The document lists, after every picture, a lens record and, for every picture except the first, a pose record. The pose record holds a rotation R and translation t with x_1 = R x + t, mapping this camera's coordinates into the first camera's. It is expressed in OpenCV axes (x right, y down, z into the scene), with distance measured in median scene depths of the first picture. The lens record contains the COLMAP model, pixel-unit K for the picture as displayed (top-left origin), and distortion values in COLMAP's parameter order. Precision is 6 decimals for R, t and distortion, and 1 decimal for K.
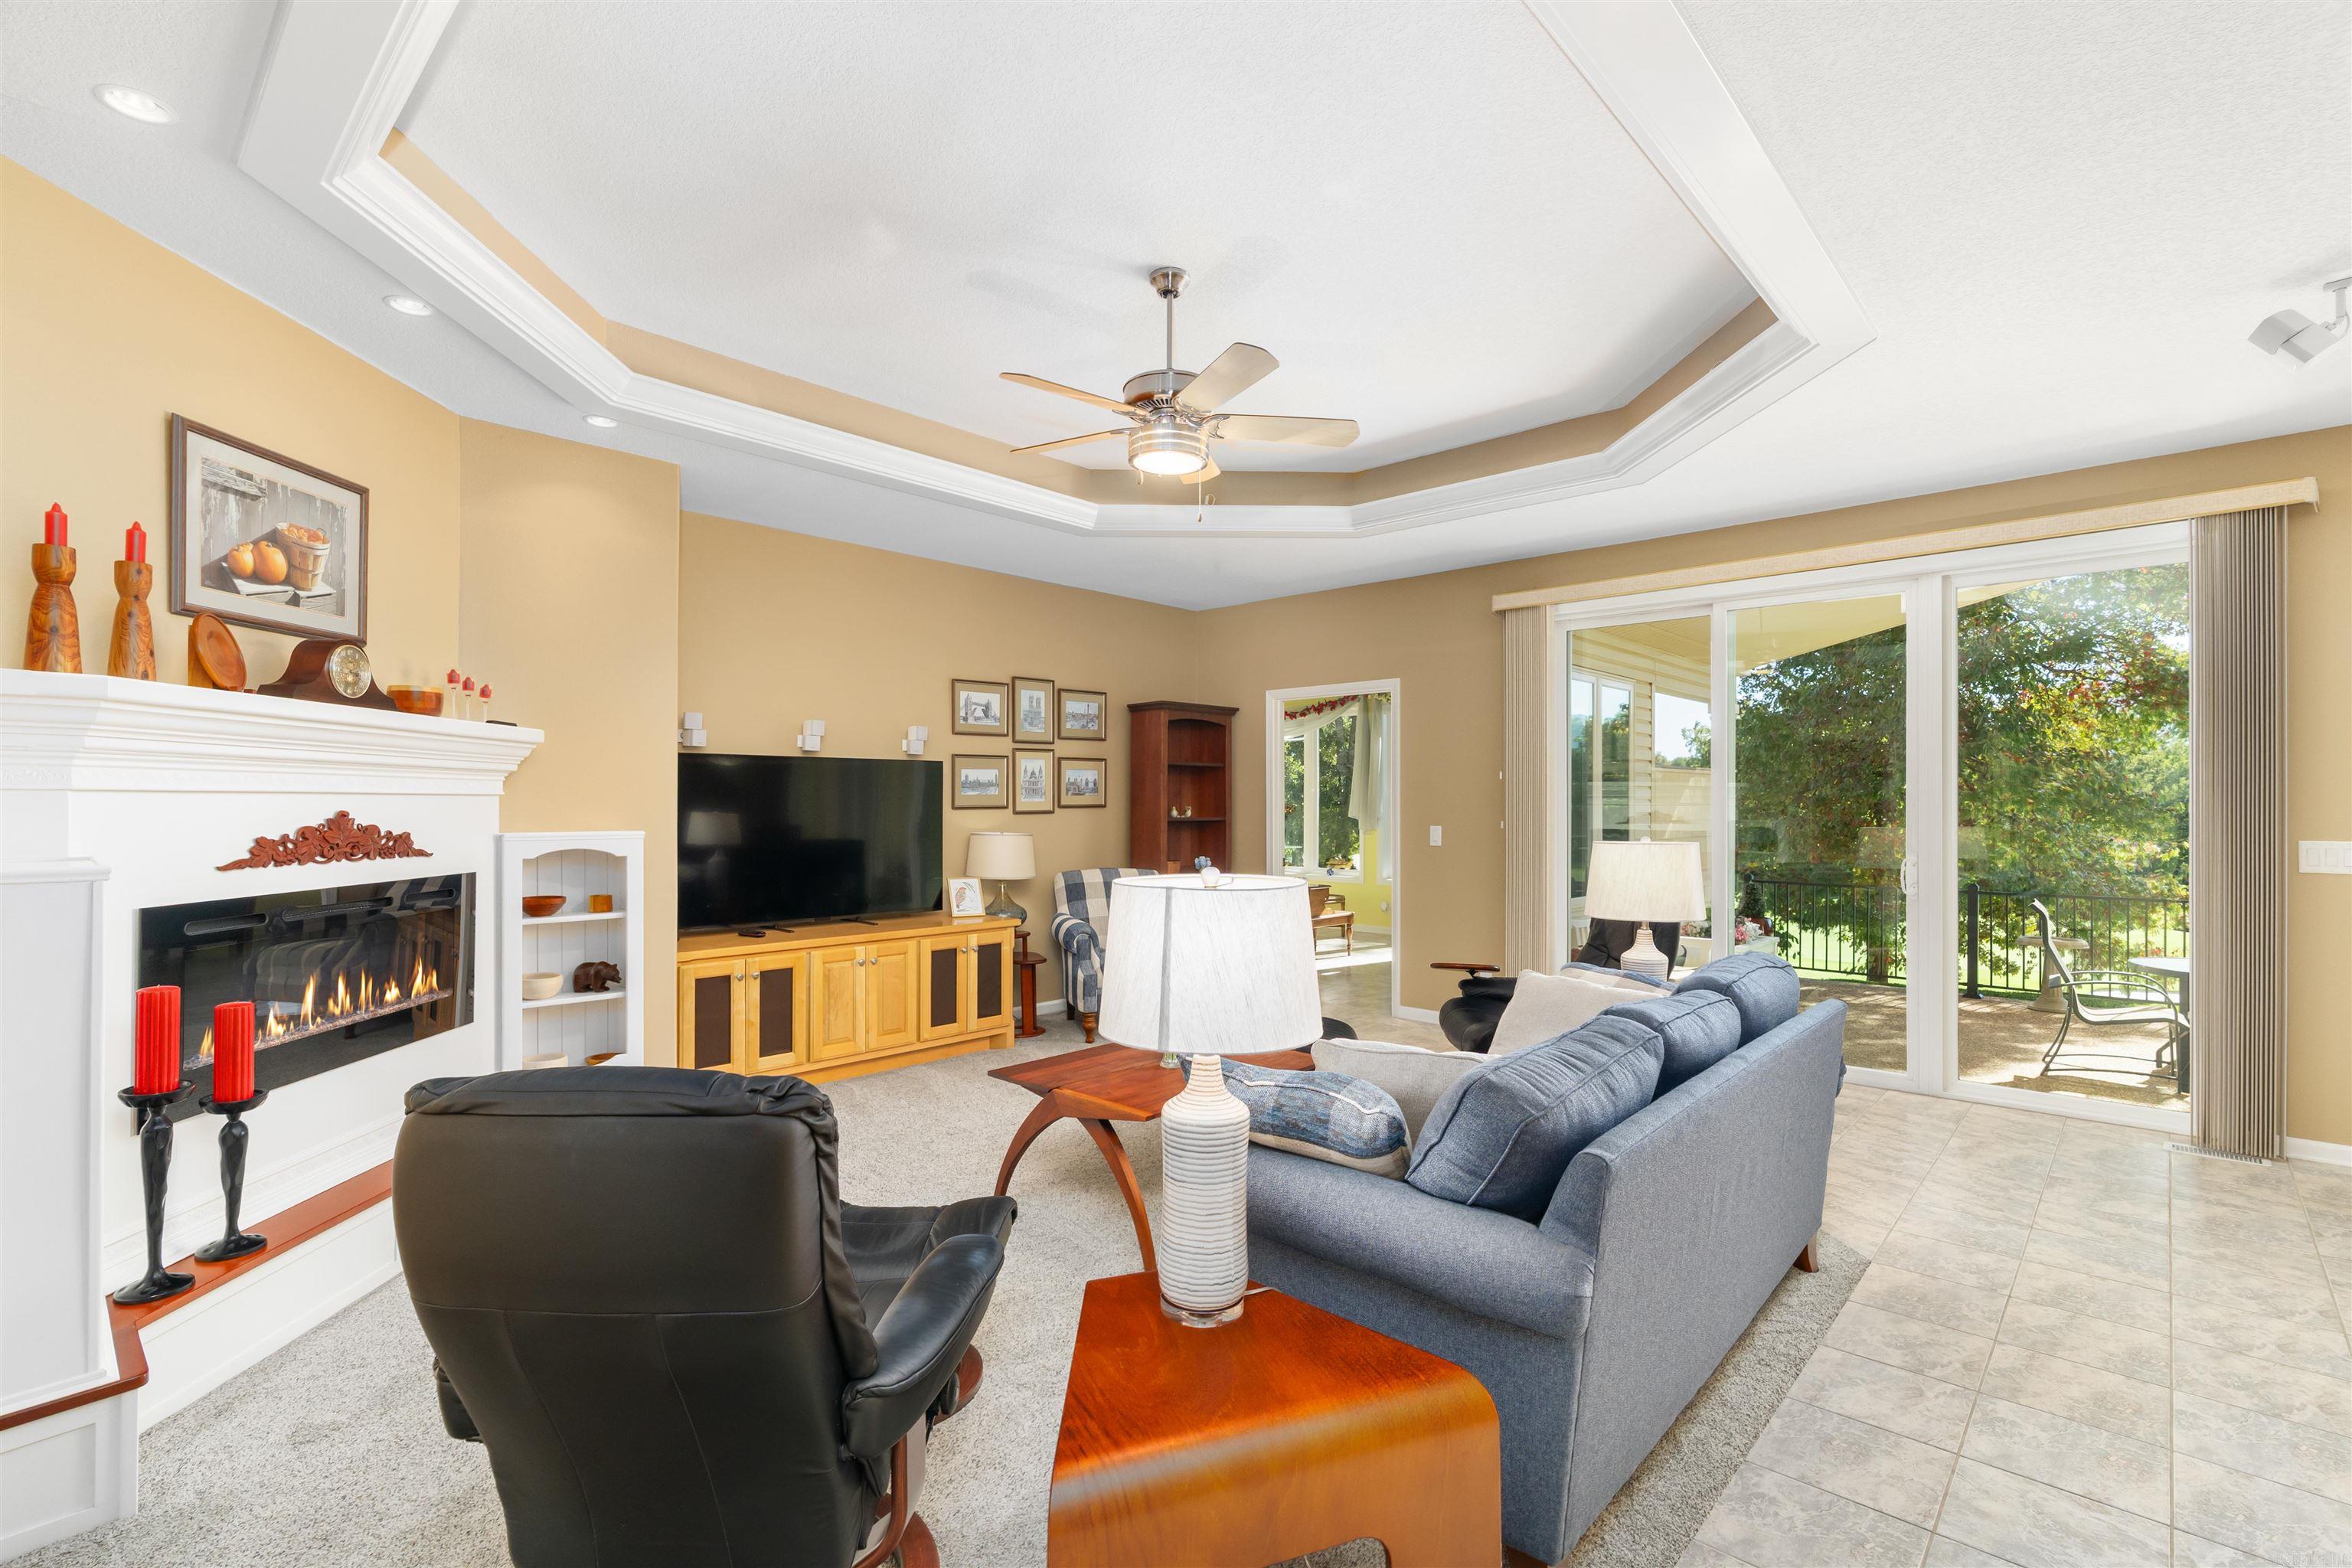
lens RADIAL K [[1061.4, 0, 1176.0], [0, 1061.4, 784.0], [0, 0, 1]] dist [-0.009923, 0.000033]
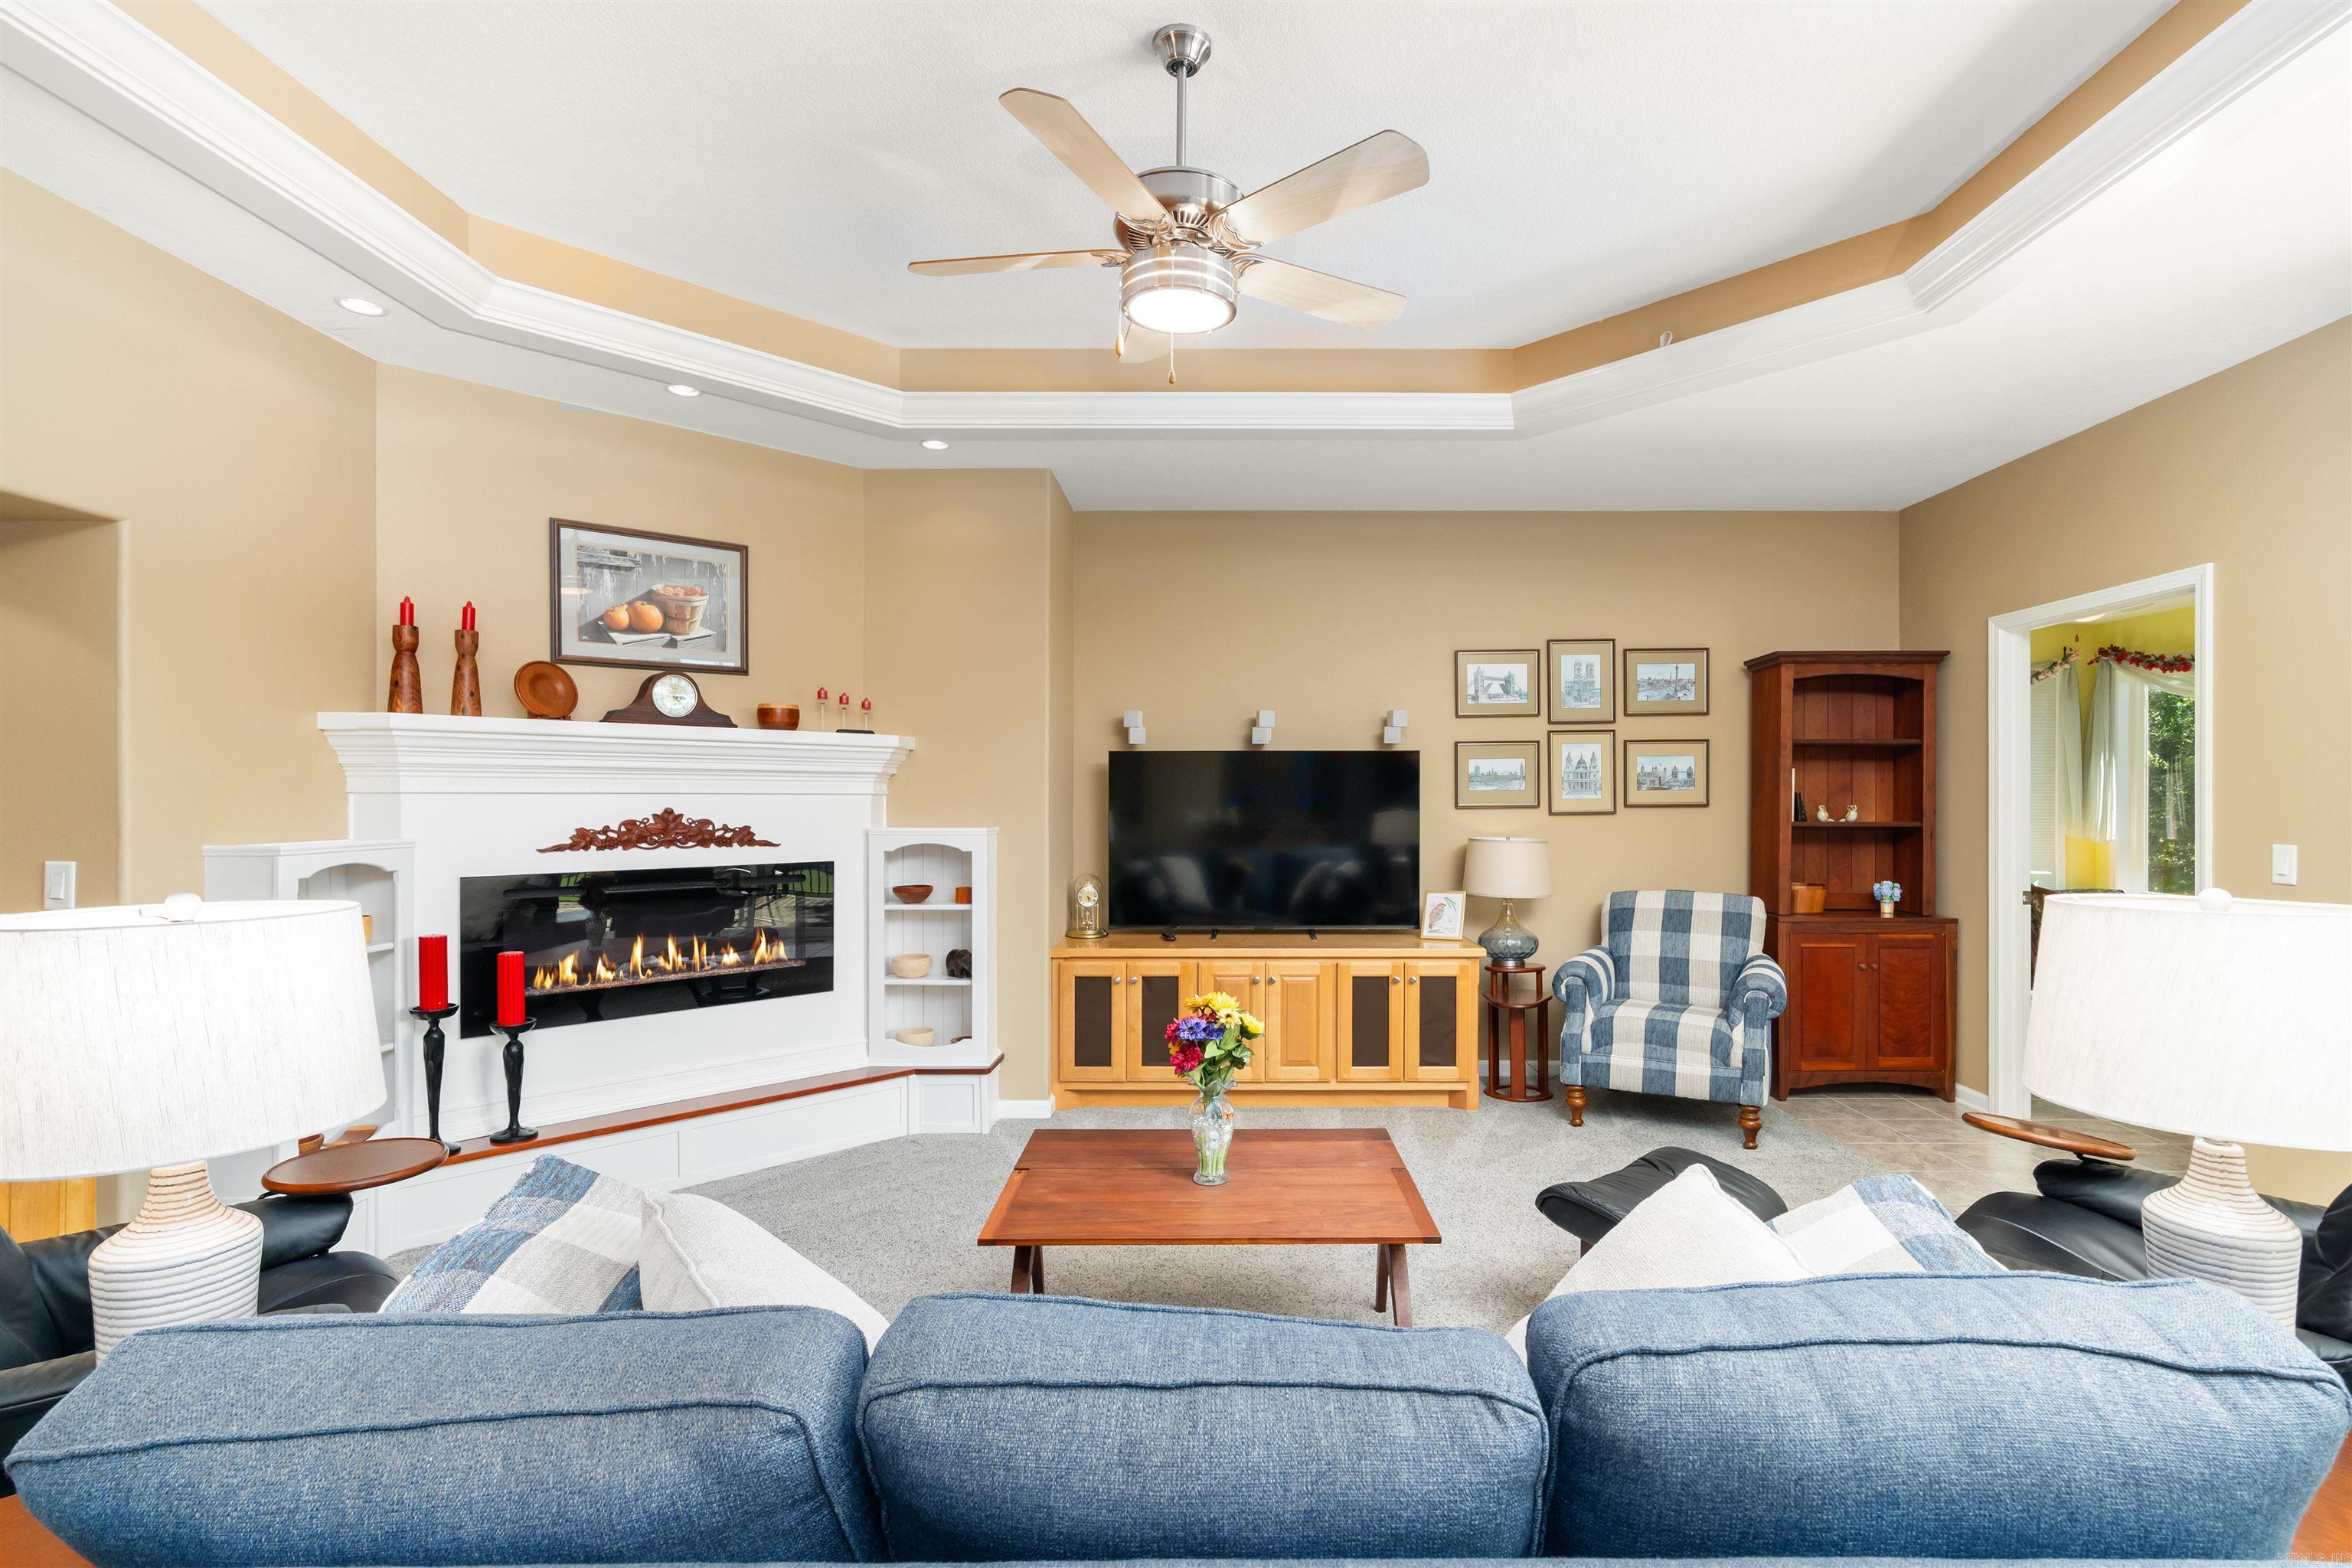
lens RADIAL K [[1099.8, 0, 1234.3], [0, 1099.8, 783.7], [0, 0, 1]] dist [-0.006218, -0.000108]
pose [[0.683391, -0.012461, -0.729947, 0.557532], [0.014334, 0.999891, -0.003649, 0.010070], [0.729912, -0.007970, 0.683494, 0.539125]]
